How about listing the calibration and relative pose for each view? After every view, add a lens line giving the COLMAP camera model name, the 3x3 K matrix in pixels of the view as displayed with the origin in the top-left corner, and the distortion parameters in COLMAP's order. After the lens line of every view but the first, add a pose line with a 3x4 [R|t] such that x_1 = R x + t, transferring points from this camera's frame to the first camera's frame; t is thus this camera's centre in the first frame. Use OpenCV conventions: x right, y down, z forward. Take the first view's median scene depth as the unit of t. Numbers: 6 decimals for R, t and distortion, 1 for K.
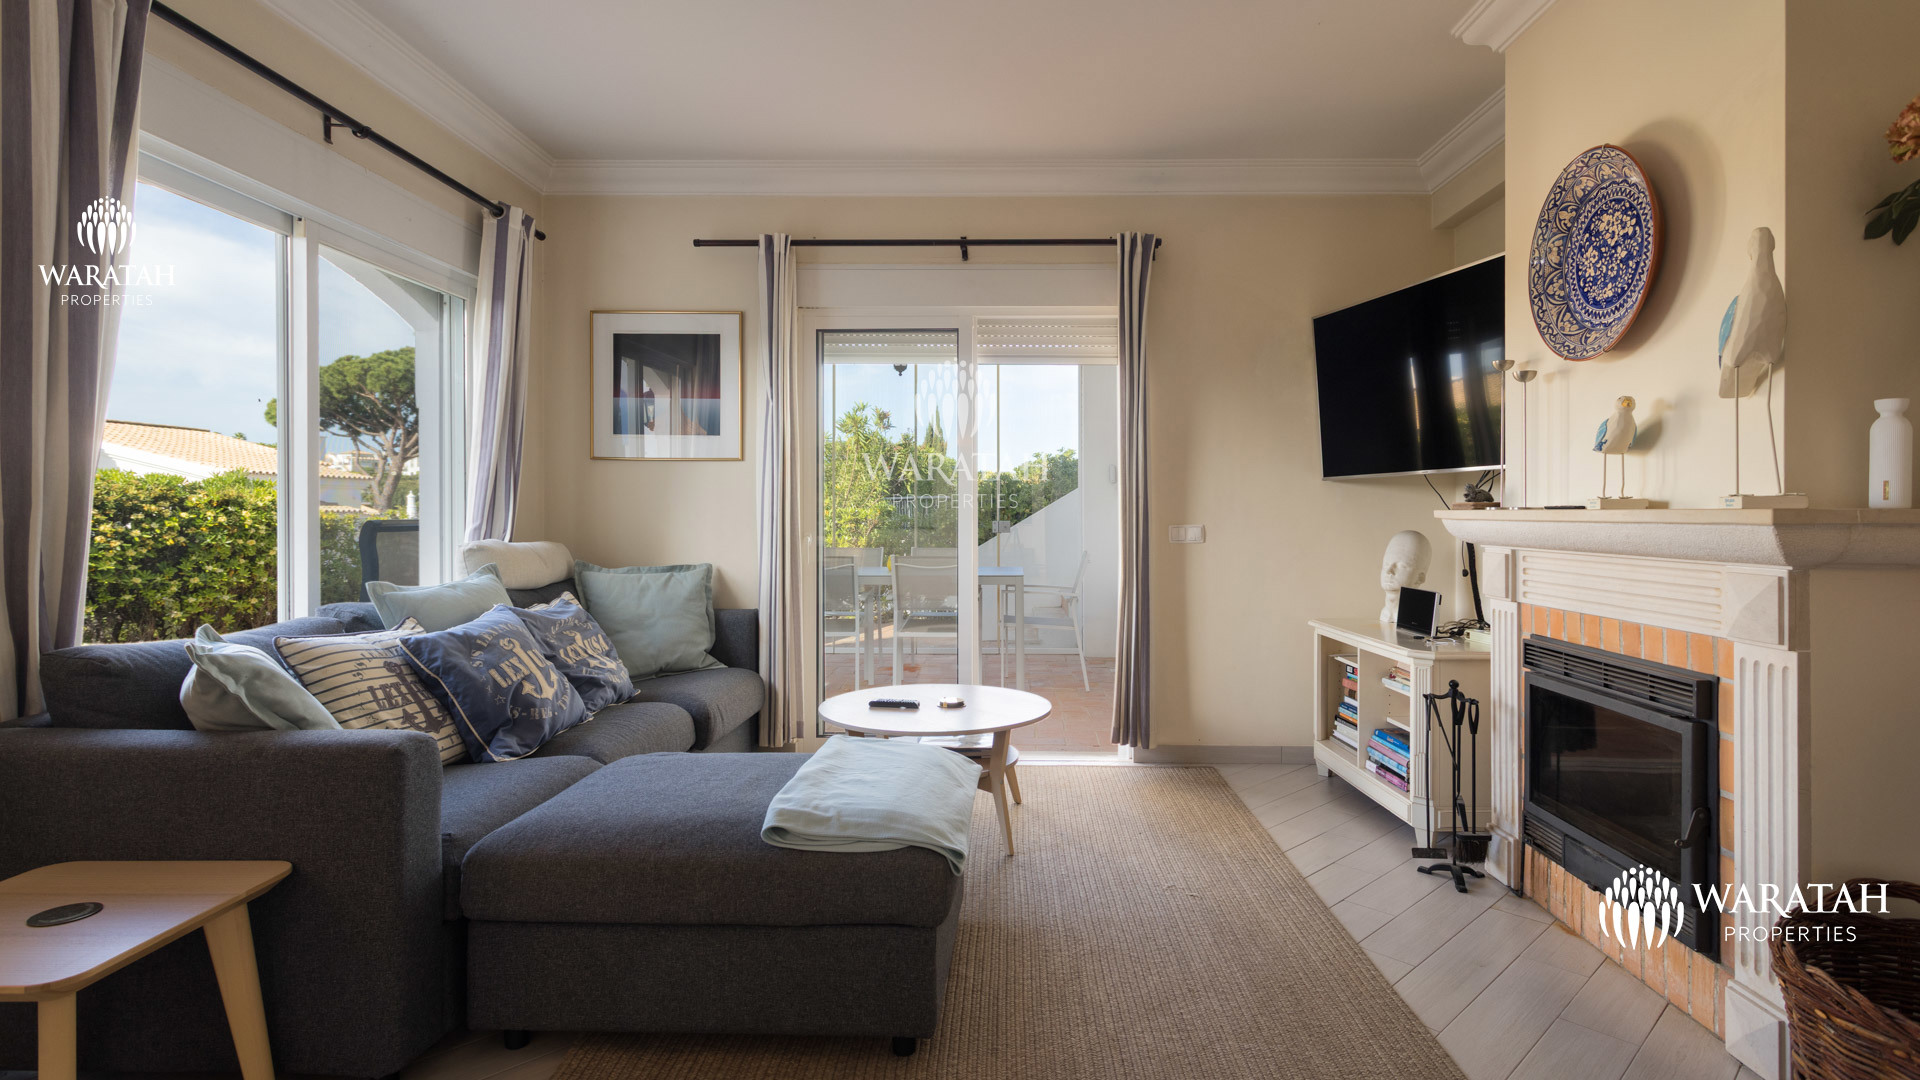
lens RADIAL K [[906.8, 0, 1005.2], [0, 906.8, 510.3], [0, 0, 1]] dist [0.000874, 0.000574]
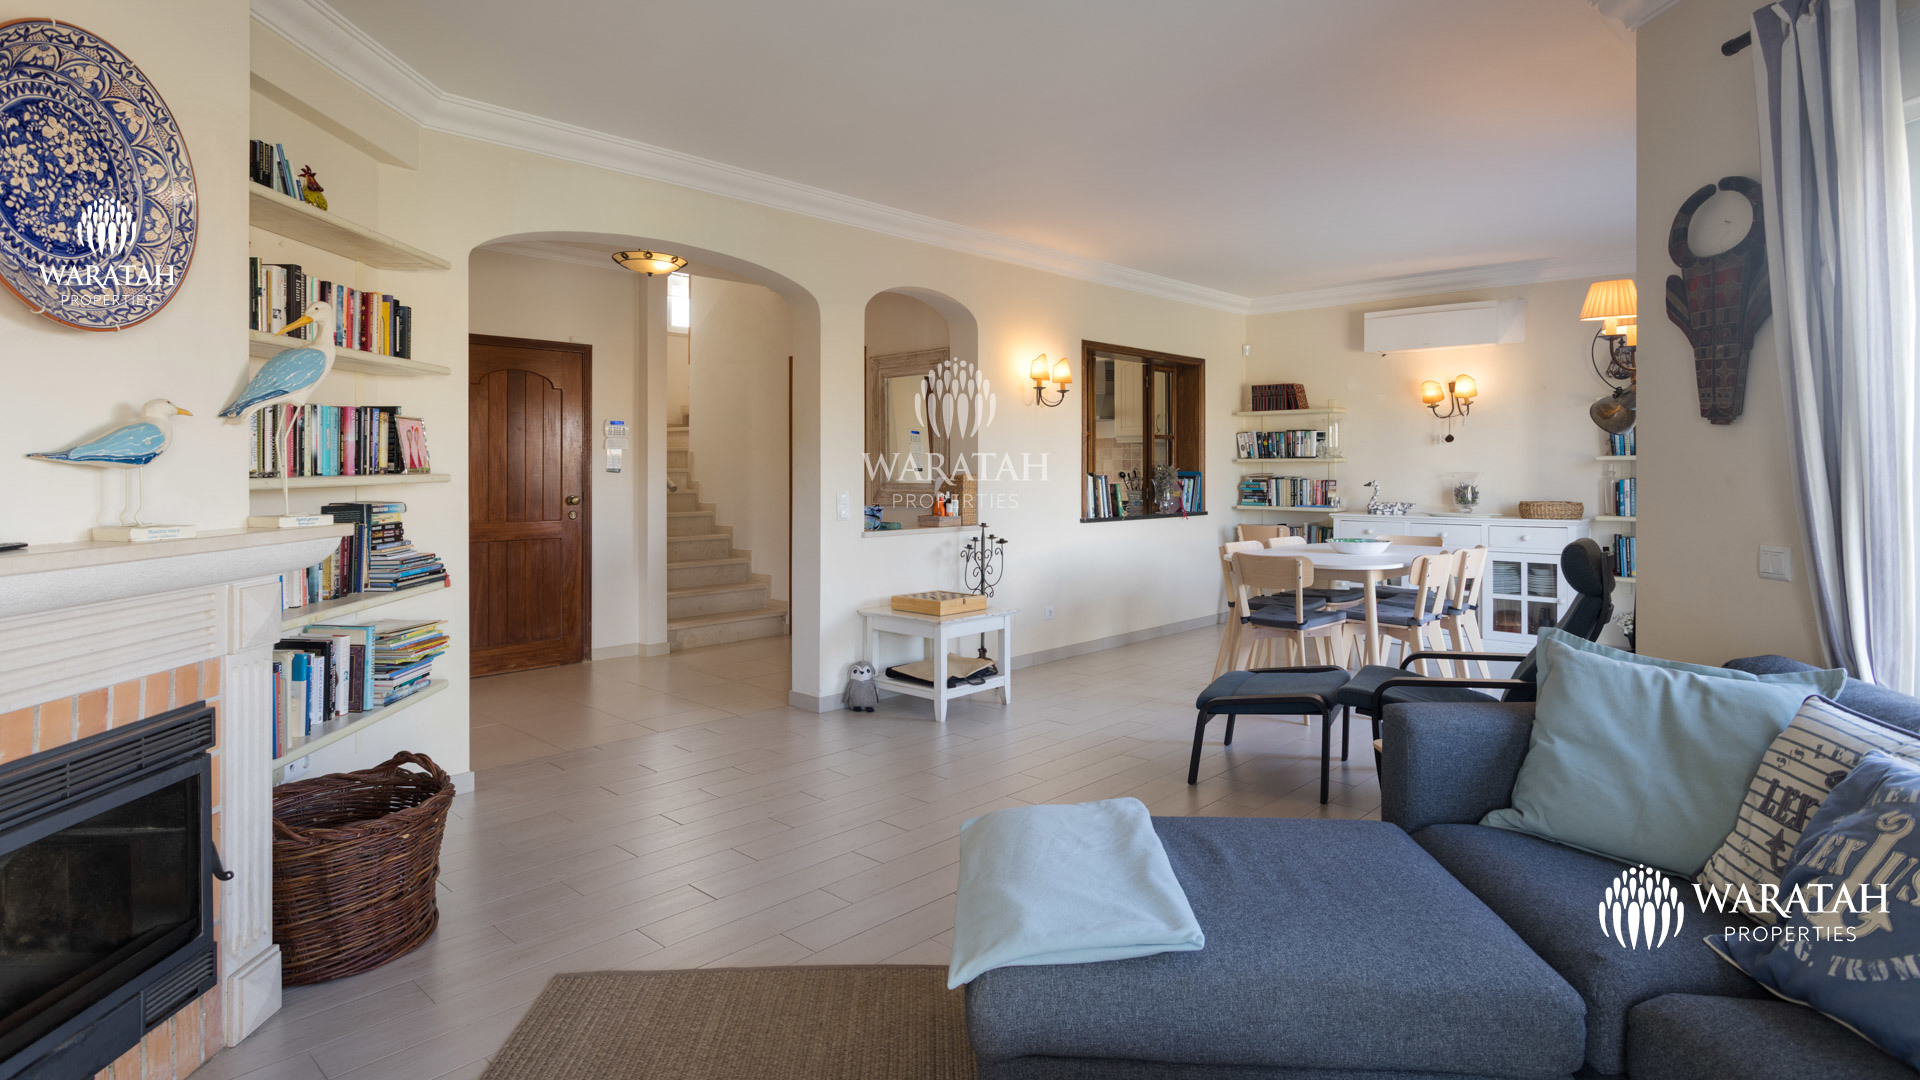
lens RADIAL K [[972.3, 0, 958.0], [0, 972.3, 479.6], [0, 0, 1]] dist [-0.001543, -0.000265]
pose [[-0.999406, -0.000413, -0.034456, -0.002311], [-0.000770, 0.999946, 0.010367, -0.059113], [0.034450, 0.010387, -0.999352, 1.771769]]
